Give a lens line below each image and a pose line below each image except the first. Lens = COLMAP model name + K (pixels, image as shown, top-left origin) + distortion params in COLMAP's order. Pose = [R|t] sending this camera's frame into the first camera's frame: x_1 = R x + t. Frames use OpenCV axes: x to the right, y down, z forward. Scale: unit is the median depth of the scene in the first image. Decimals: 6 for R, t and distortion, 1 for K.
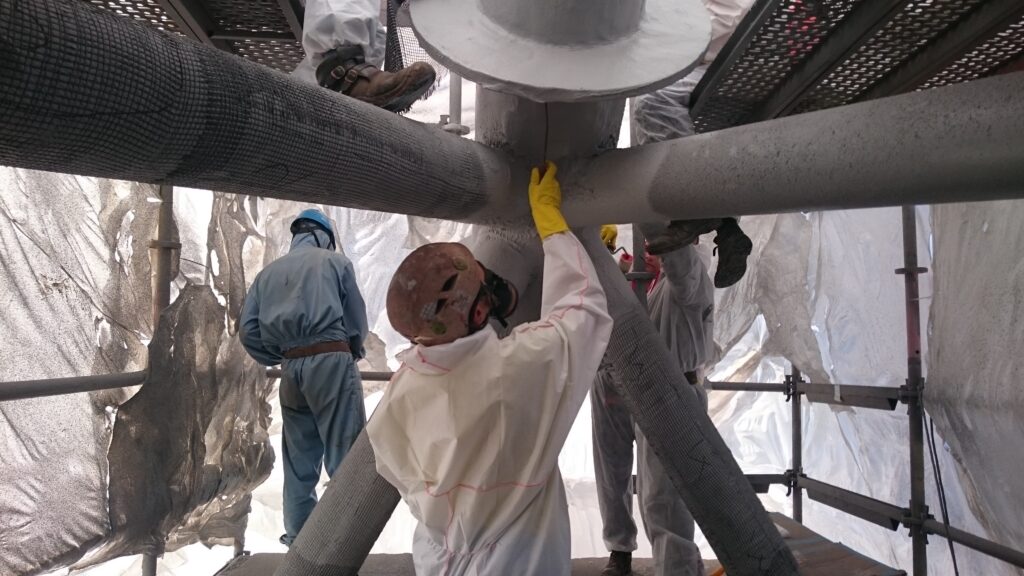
lens RADIAL K [[741.6, 0, 512.0], [0, 741.6, 288.0], [0, 0, 1]] dist [-0.006325, -0.006583]
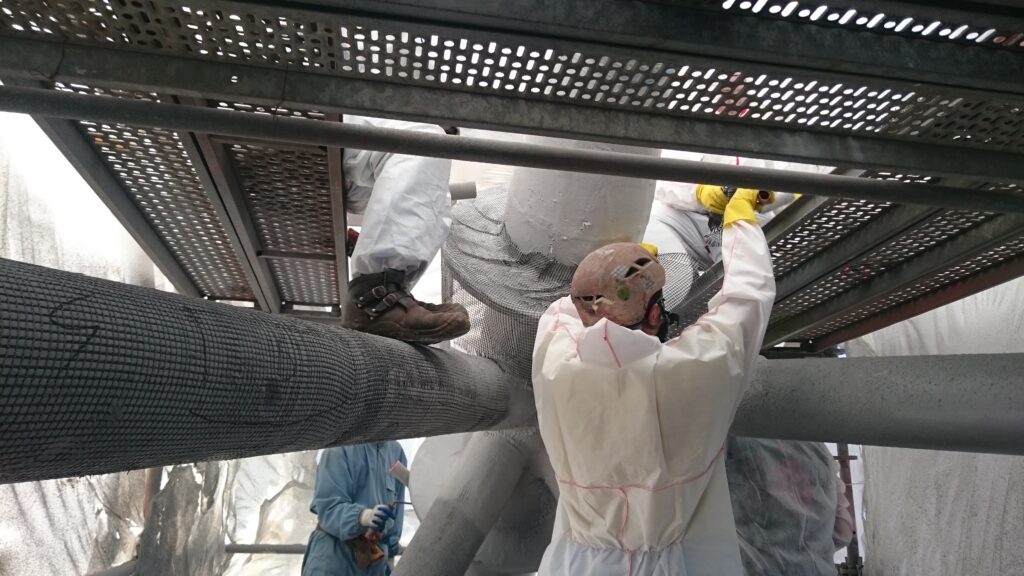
lens RADIAL K [[741.6, 0, 512.0], [0, 741.6, 288.0], [0, 0, 1]] dist [-0.006325, -0.006583]
pose [[0.991683, 0.032999, 0.124399, -0.135339], [-0.010075, 0.983509, -0.180579, -0.080034], [-0.128306, 0.177824, 0.975662, -0.109108]]
